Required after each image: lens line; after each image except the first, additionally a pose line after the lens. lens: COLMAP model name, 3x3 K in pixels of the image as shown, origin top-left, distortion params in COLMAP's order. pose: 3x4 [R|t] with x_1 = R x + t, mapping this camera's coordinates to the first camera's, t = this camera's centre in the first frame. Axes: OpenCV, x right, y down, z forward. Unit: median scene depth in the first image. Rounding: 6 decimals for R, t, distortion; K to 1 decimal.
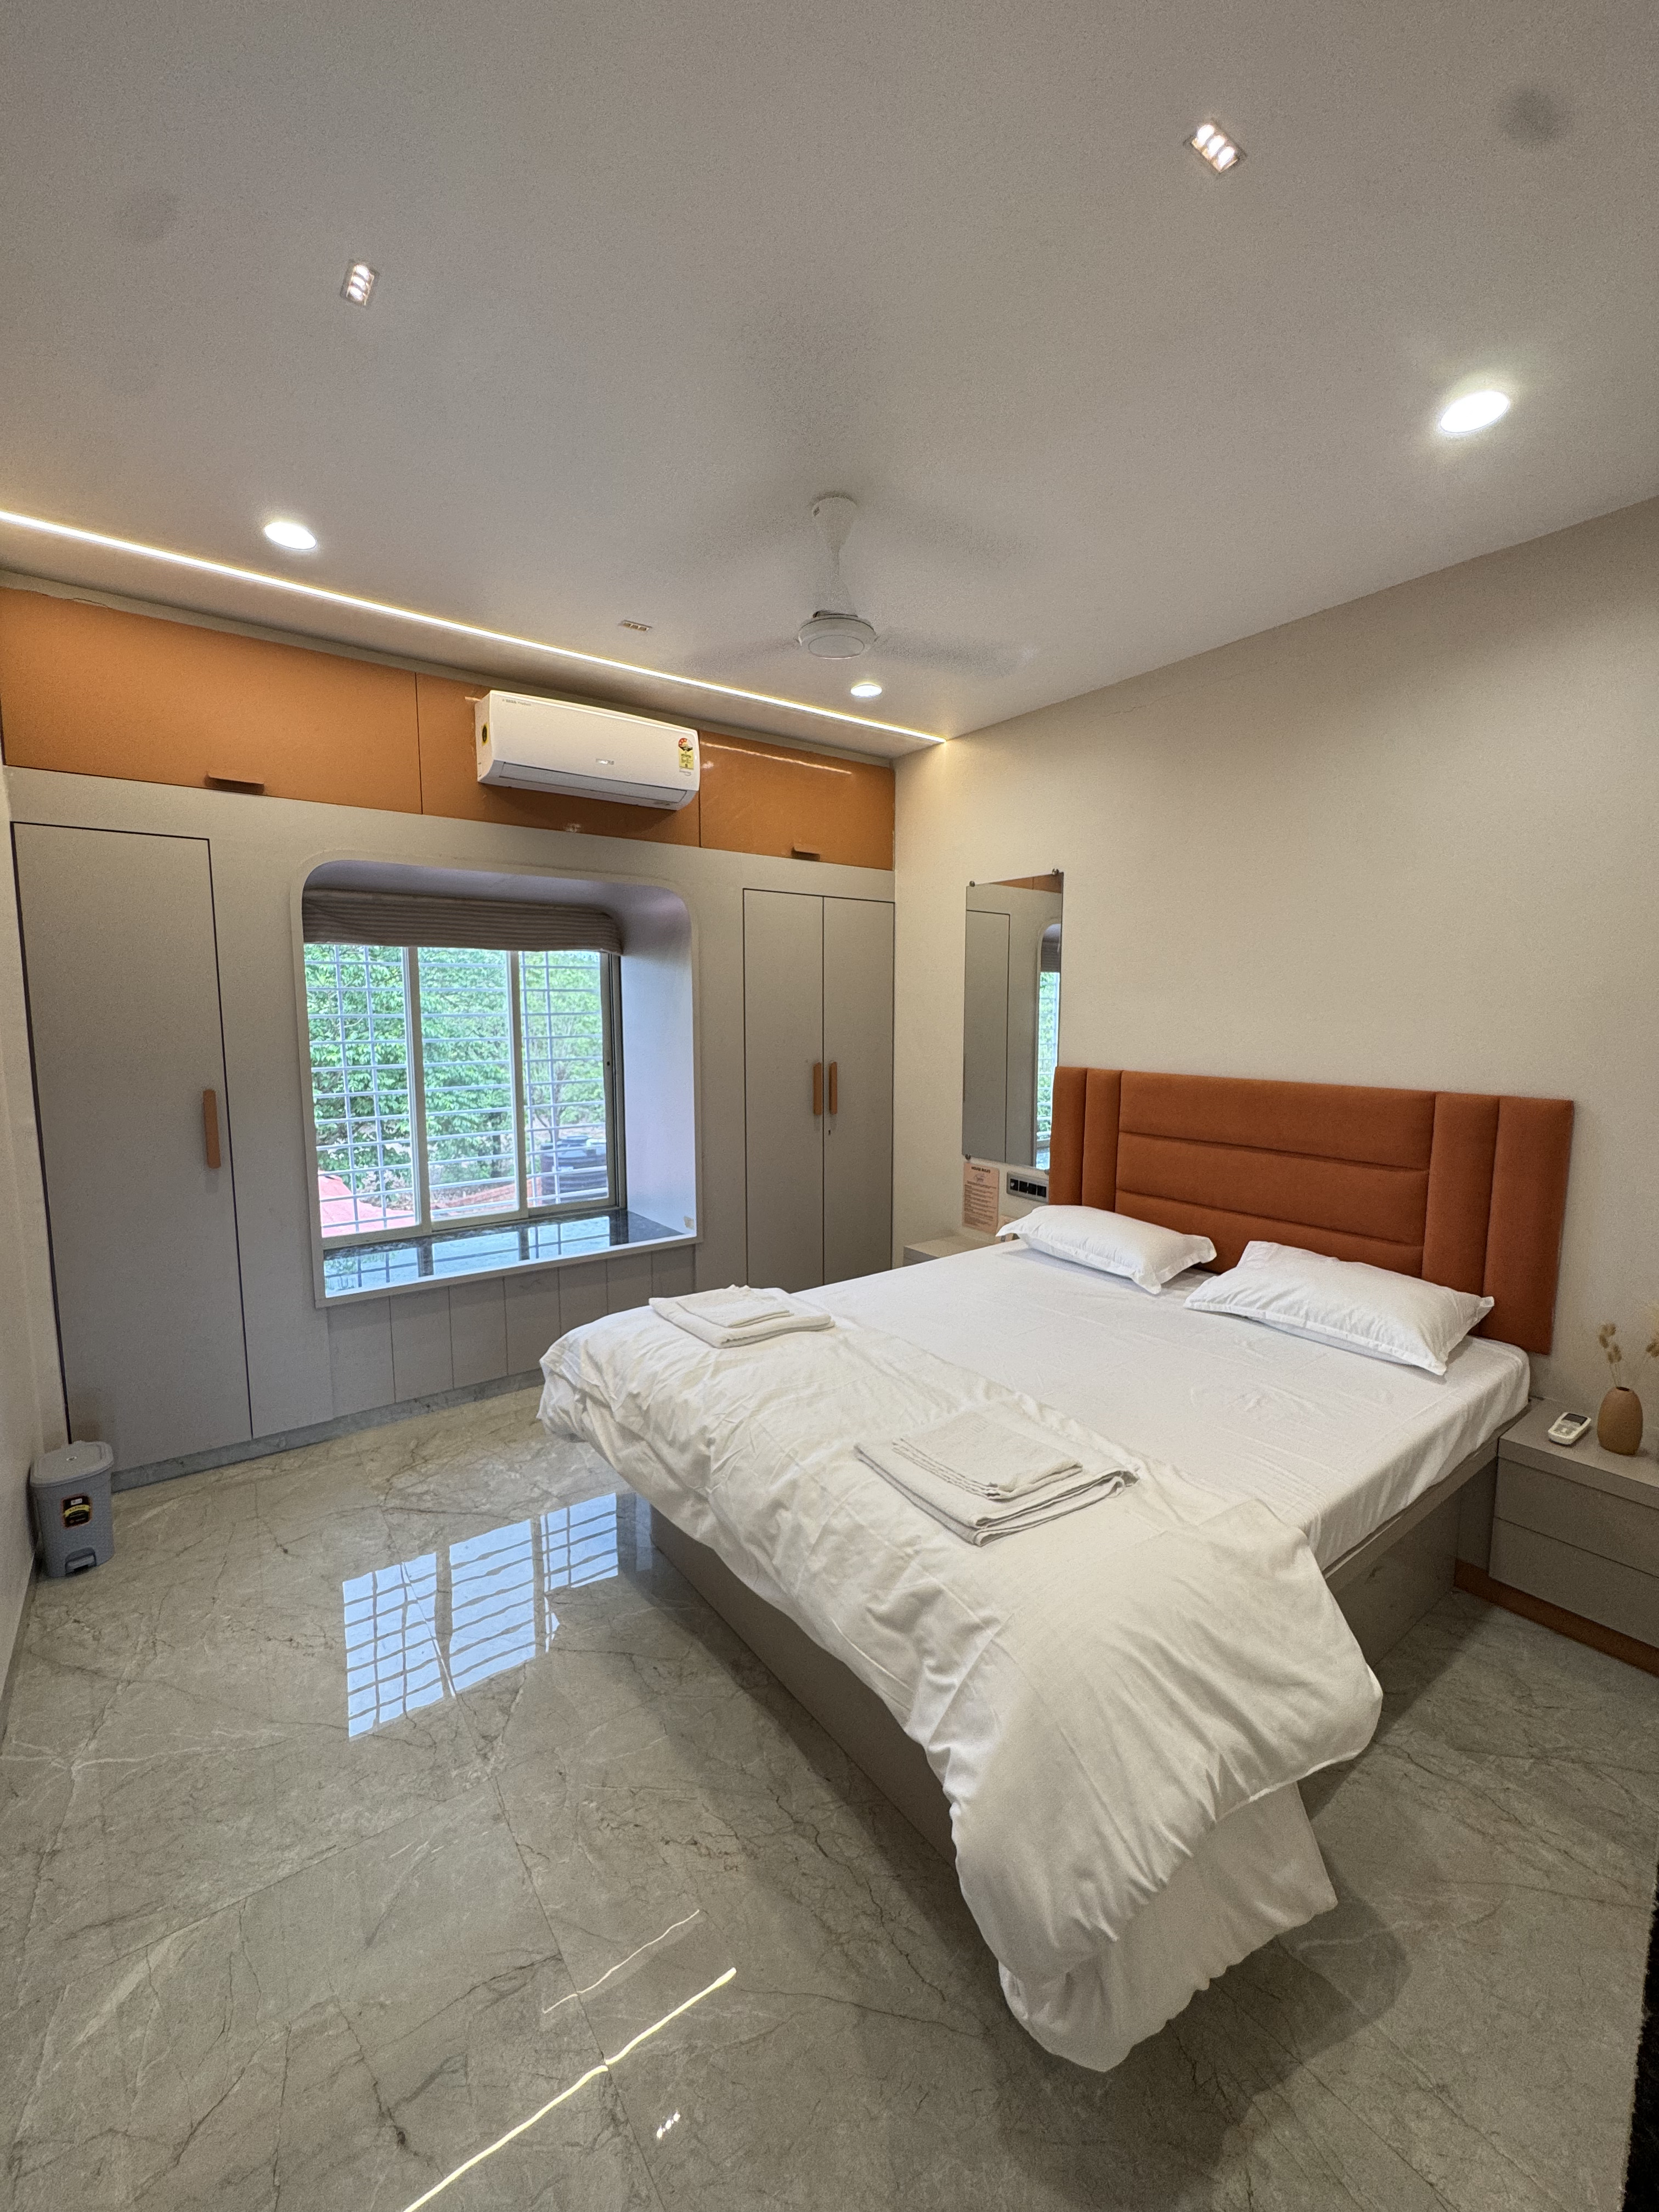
lens RADIAL K [[890.0, 0, 829.5], [0, 890.0, 1106.0], [0, 0, 1]] dist [-0.005022, 0.000422]
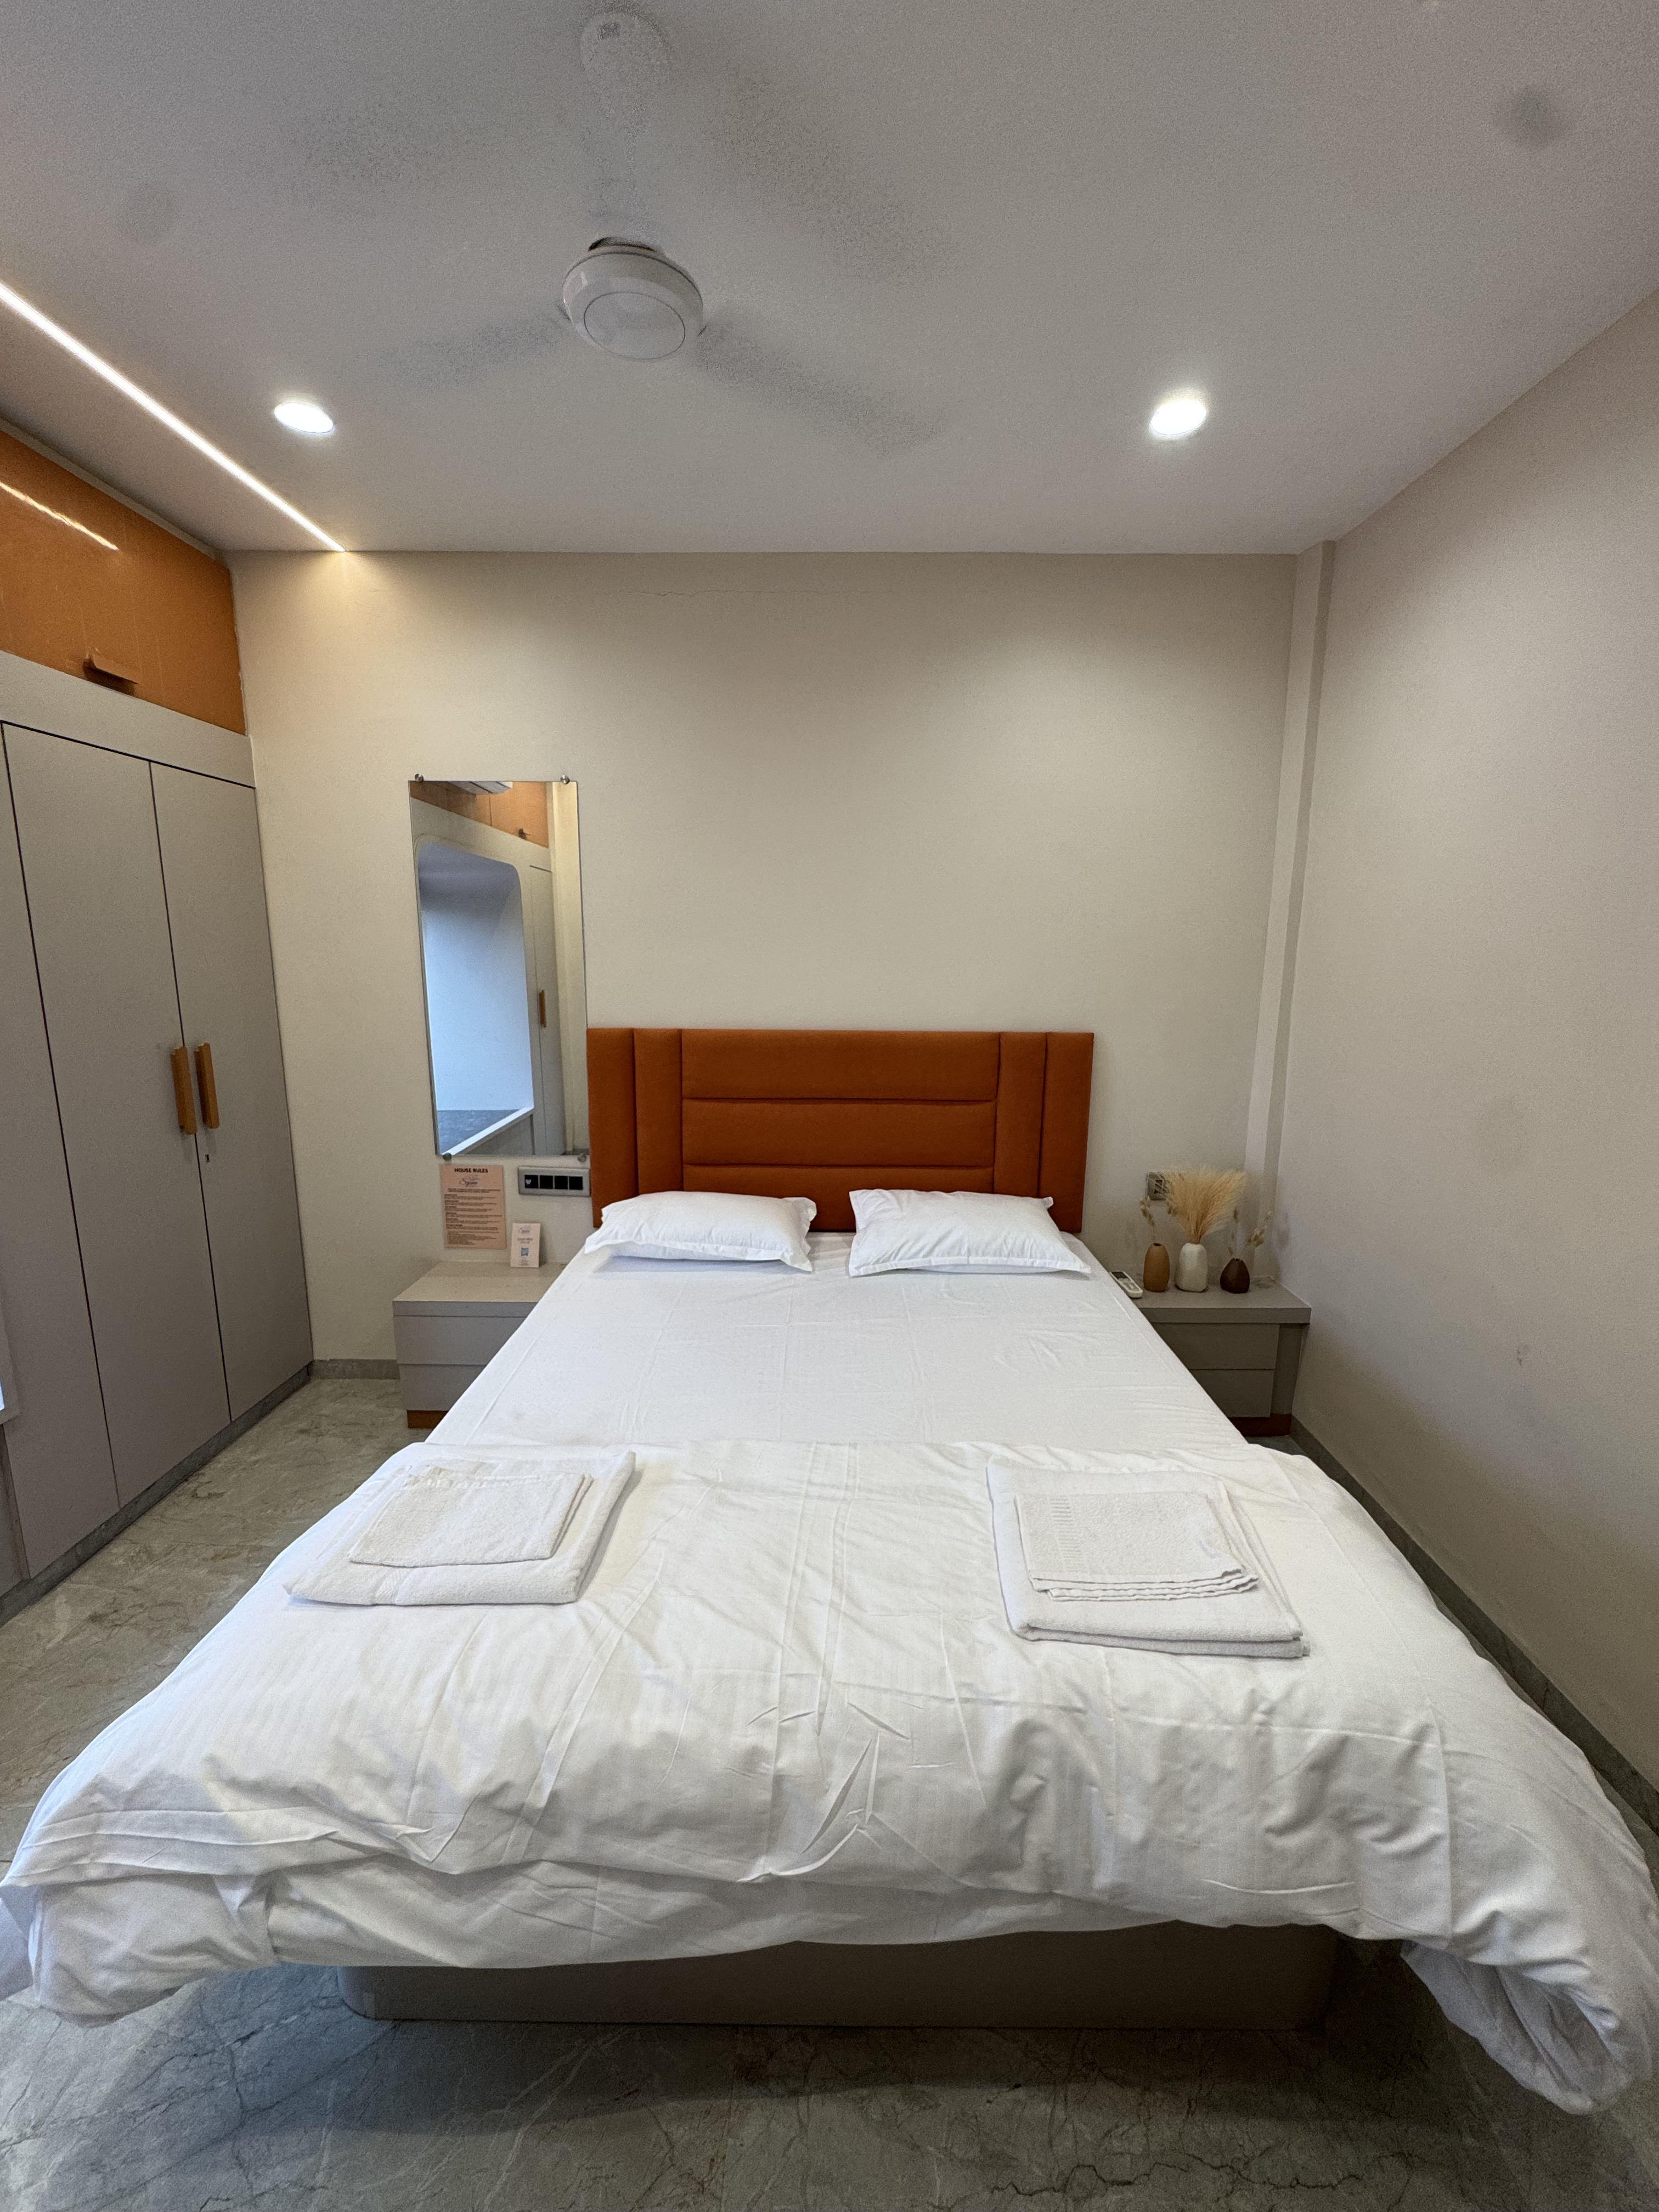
lens RADIAL K [[890.4, 0, 779.9], [0, 890.4, 1103.6], [0, 0, 1]] dist [-0.000219, 0.000490]
pose [[0.598981, -0.139823, 0.788461, -0.406724], [0.078180, 0.990145, 0.116197, -0.080742], [-0.796938, -0.007958, 0.604009, 0.524733]]
